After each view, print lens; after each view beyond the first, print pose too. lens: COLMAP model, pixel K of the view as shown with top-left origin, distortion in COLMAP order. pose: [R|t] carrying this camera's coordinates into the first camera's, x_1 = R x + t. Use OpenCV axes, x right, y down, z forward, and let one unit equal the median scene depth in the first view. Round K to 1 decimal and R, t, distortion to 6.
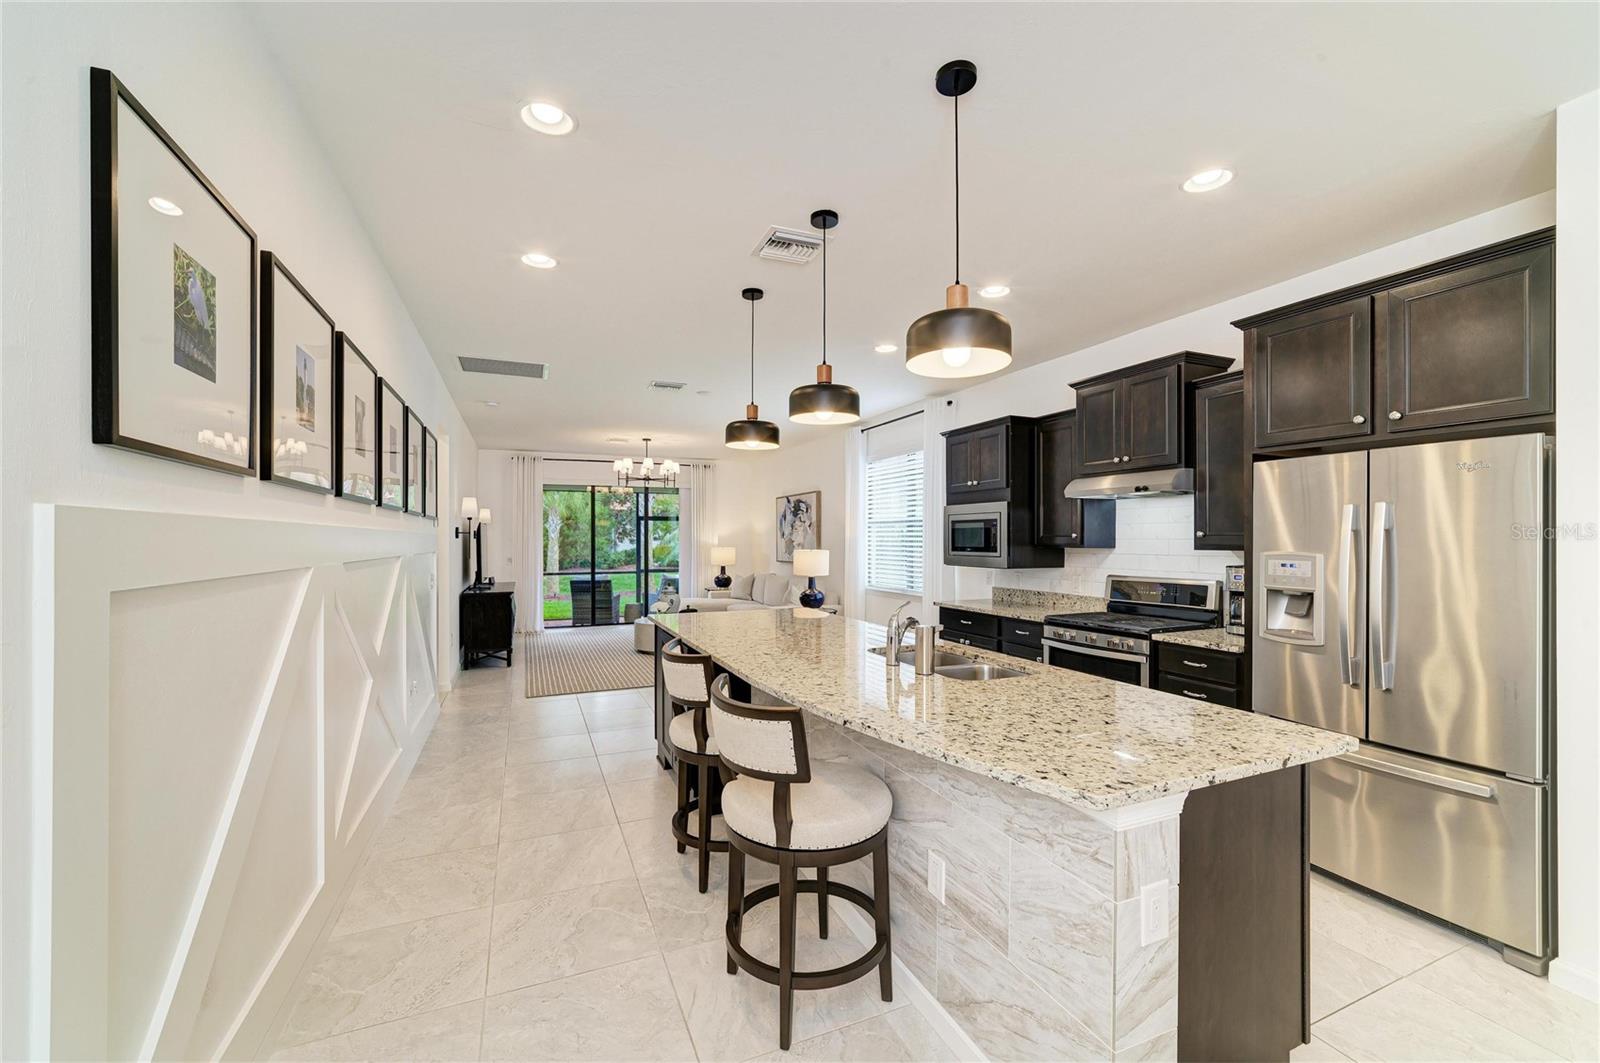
lens RADIAL K [[639.9, 0, 805.2], [0, 639.9, 539.0], [0, 0, 1]] dist [-0.001085, 0.000161]
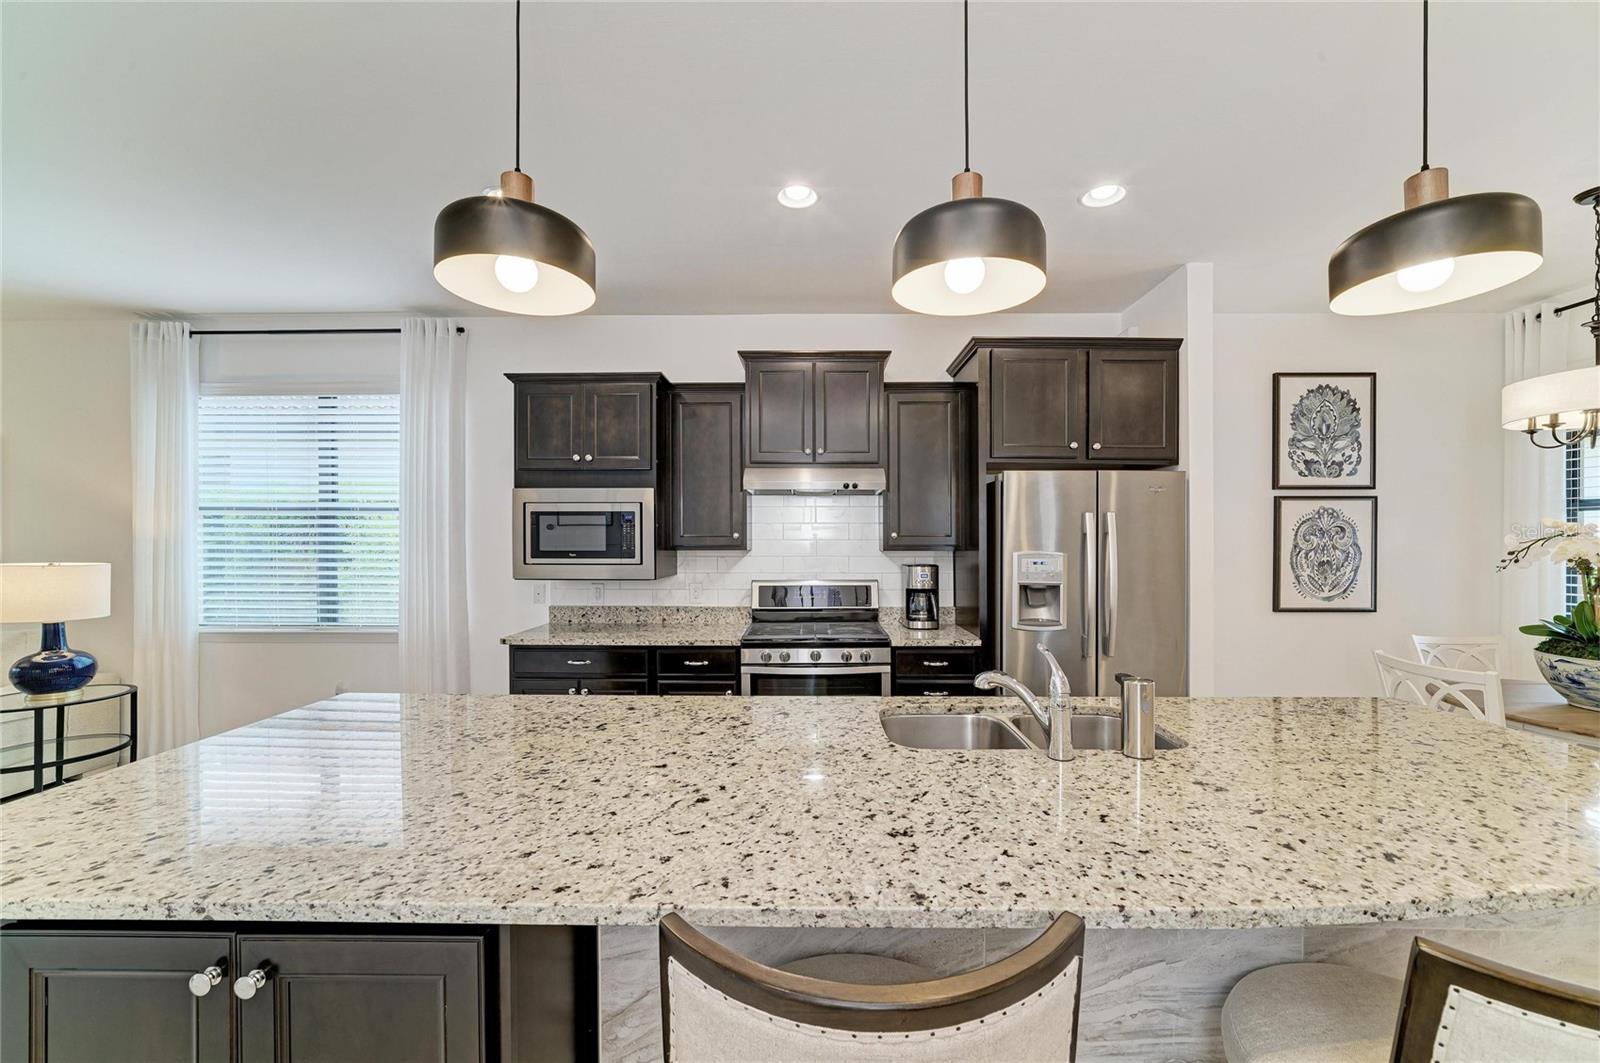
lens RADIAL K [[624.7, 0, 803.0], [0, 624.7, 538.2], [0, 0, 1]] dist [-0.006829, 0.000740]
pose [[0.420664, 0.003562, 0.907210, -0.249406], [-0.001580, 0.999994, -0.003193, 0.000372], [-0.907215, -0.000090, 0.420667, 0.513439]]
